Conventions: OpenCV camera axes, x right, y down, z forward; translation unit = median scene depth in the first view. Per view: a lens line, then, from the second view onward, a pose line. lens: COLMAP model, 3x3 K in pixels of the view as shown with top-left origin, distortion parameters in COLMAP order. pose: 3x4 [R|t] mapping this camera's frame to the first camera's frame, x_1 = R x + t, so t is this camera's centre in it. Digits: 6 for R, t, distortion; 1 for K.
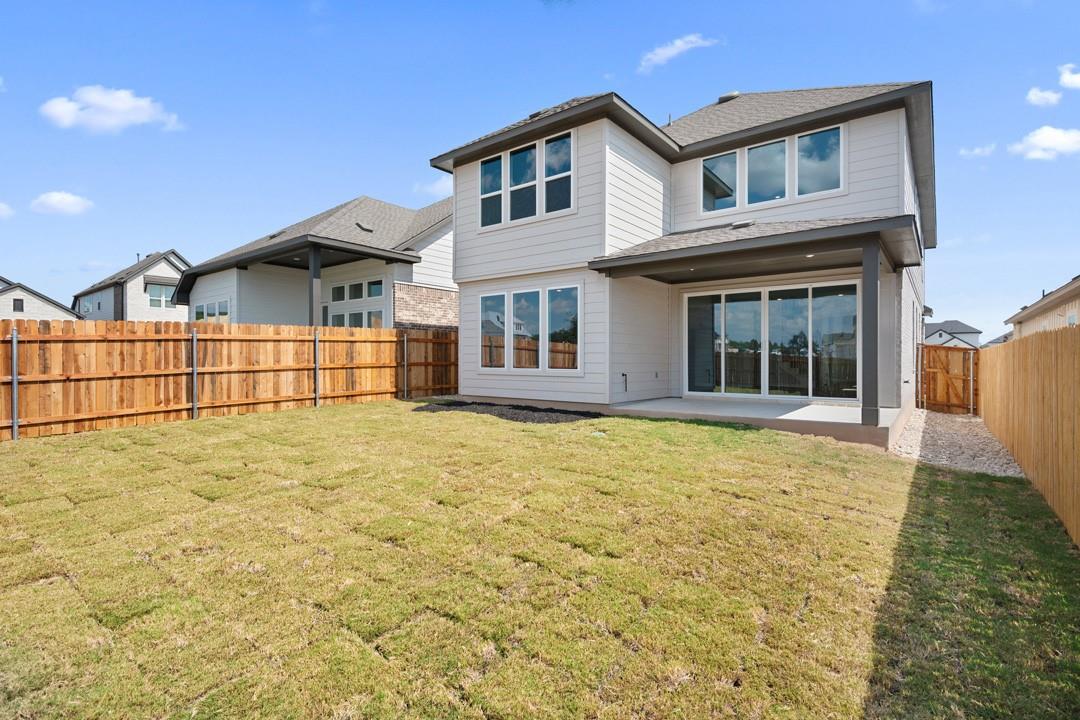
lens RADIAL K [[491.3, 0, 527.3], [0, 491.3, 360.9], [0, 0, 1]] dist [-0.000659, -0.005288]
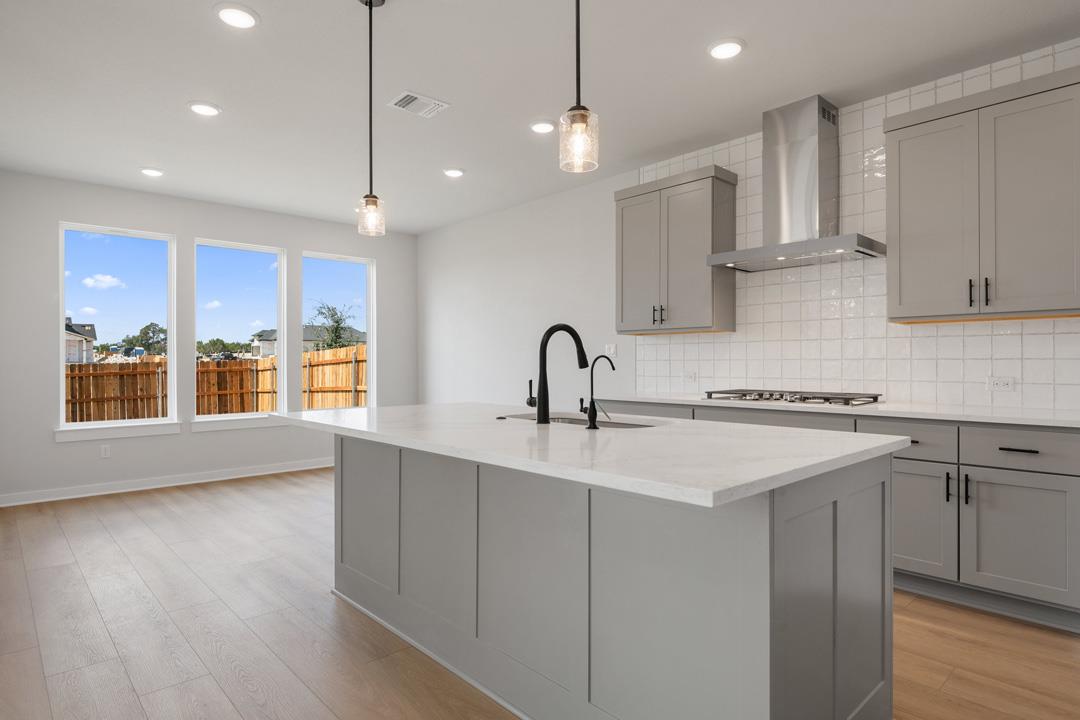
lens RADIAL K [[589.4, 0, 534.0], [0, 589.4, 357.3], [0, 0, 1]] dist [-0.000030, -0.000869]
pose [[-0.161883, -0.010888, -0.986750, 0.519230], [-0.003108, 0.999940, -0.010524, -0.033667], [0.986805, 0.001364, -0.161907, 1.399539]]
